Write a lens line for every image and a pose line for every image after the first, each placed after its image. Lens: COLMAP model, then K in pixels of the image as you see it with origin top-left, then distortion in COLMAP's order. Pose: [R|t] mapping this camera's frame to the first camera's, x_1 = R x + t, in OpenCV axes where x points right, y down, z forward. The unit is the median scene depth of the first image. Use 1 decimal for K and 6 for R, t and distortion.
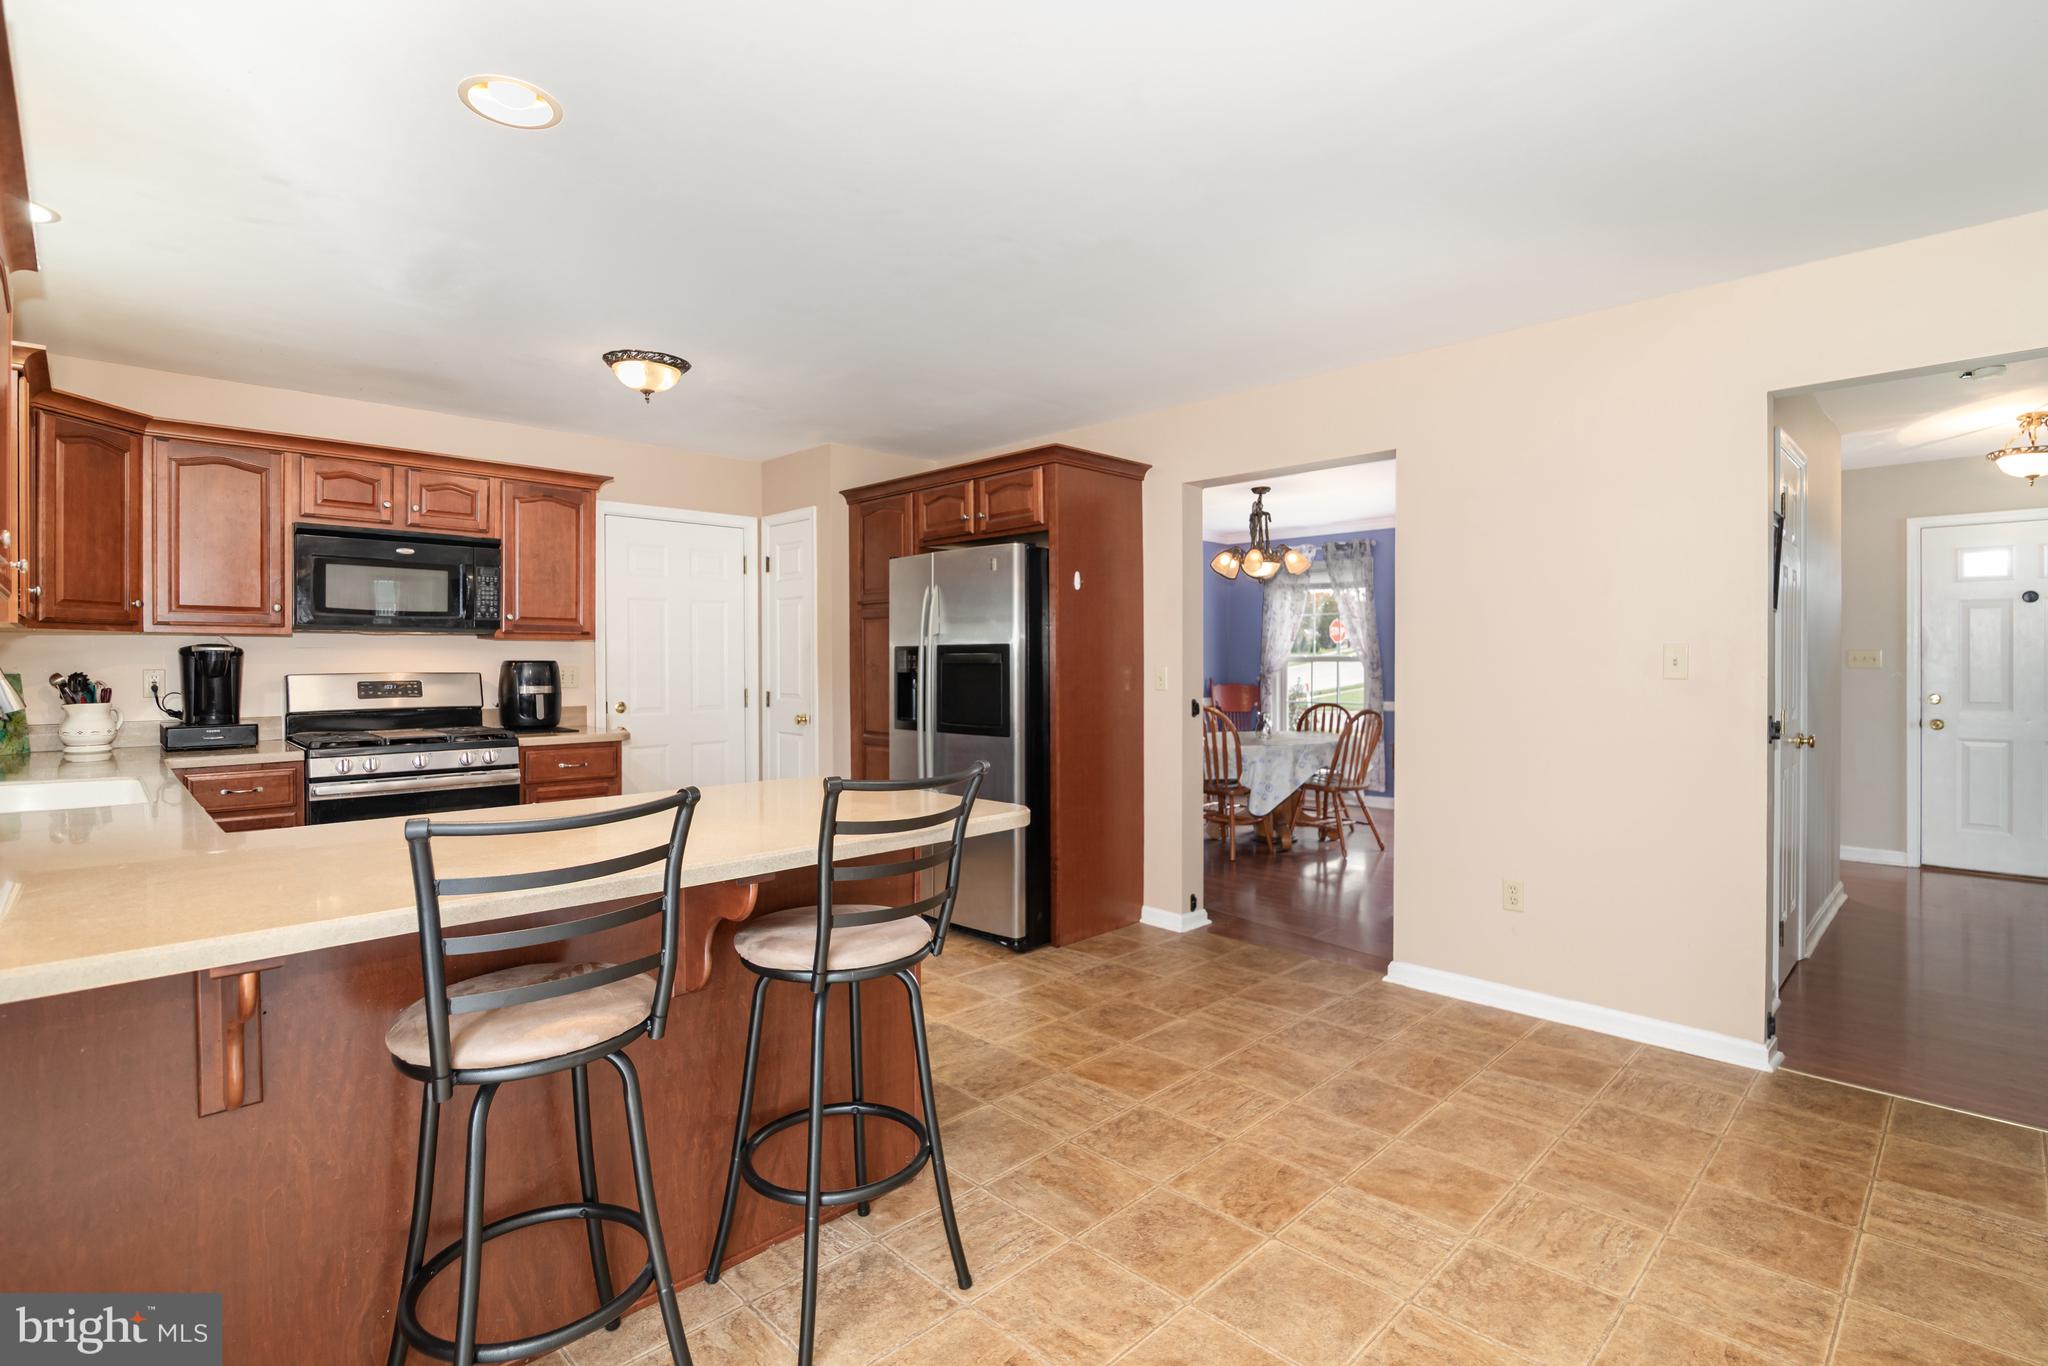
lens RADIAL K [[969.1, 0, 1045.4], [0, 969.1, 636.4], [0, 0, 1]] dist [-0.020346, 0.001486]
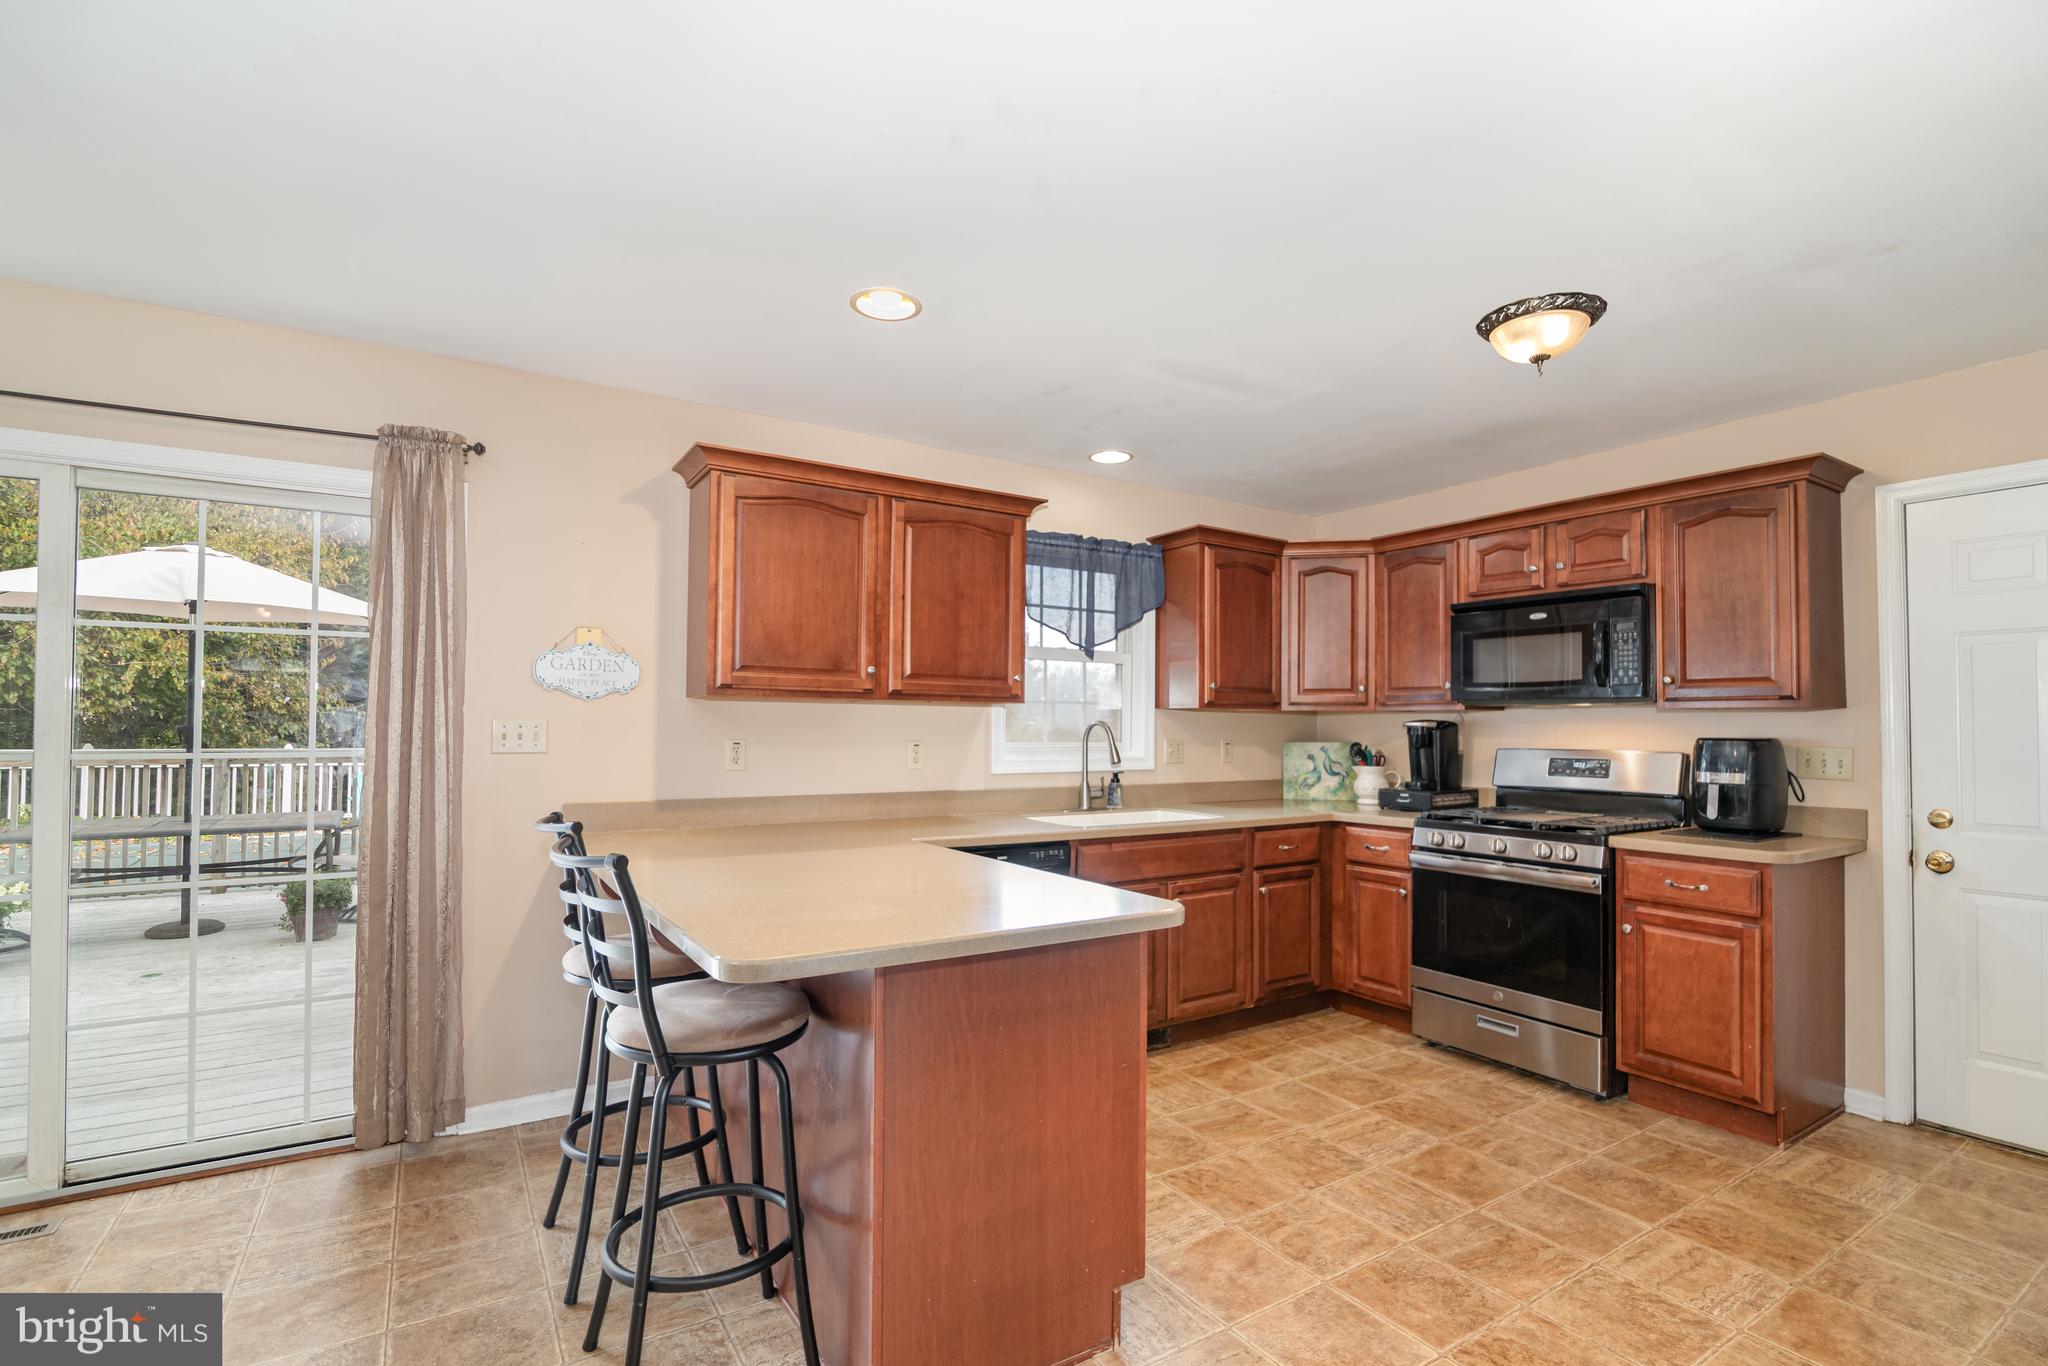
lens RADIAL K [[969.1, 0, 1021.6], [0, 969.1, 713.8], [0, 0, 1]] dist [-0.020346, 0.001486]
pose [[-0.224836, -0.018122, -0.974228, 0.342171], [0.013846, 0.999667, -0.021791, 0.017560], [0.974298, -0.018389, -0.224510, 0.747574]]
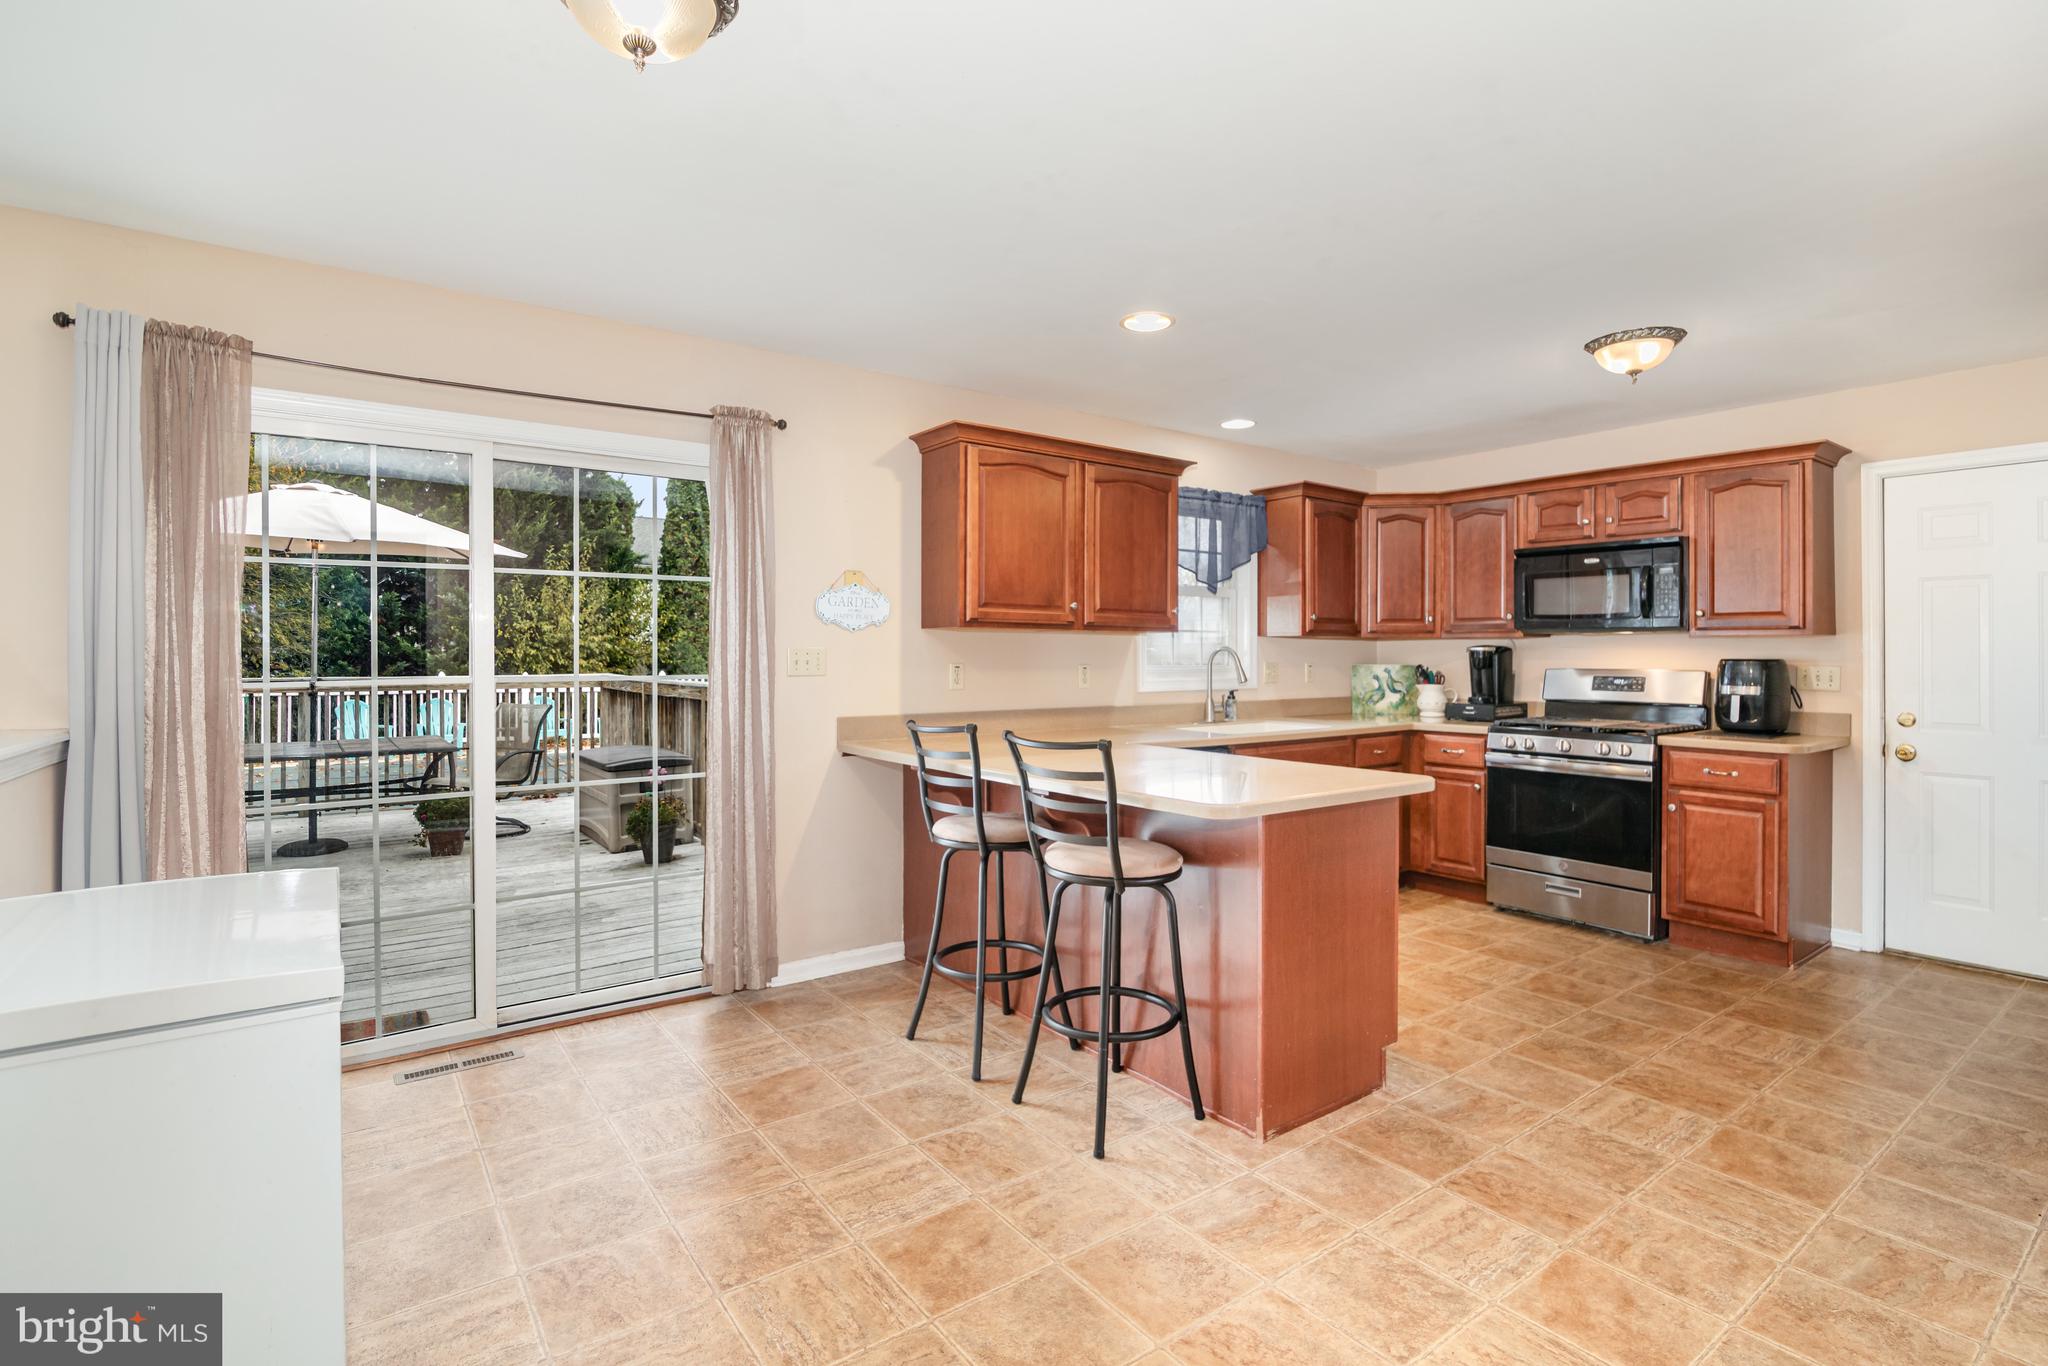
lens RADIAL K [[969.1, 0, 1038.2], [0, 969.1, 661.2], [0, 0, 1]] dist [-0.020346, 0.001486]
pose [[-0.162486, 0.004506, -0.986701, 0.567772], [0.018557, 0.999827, 0.001510, 0.015497], [0.986536, -0.018065, -0.162541, 0.557230]]
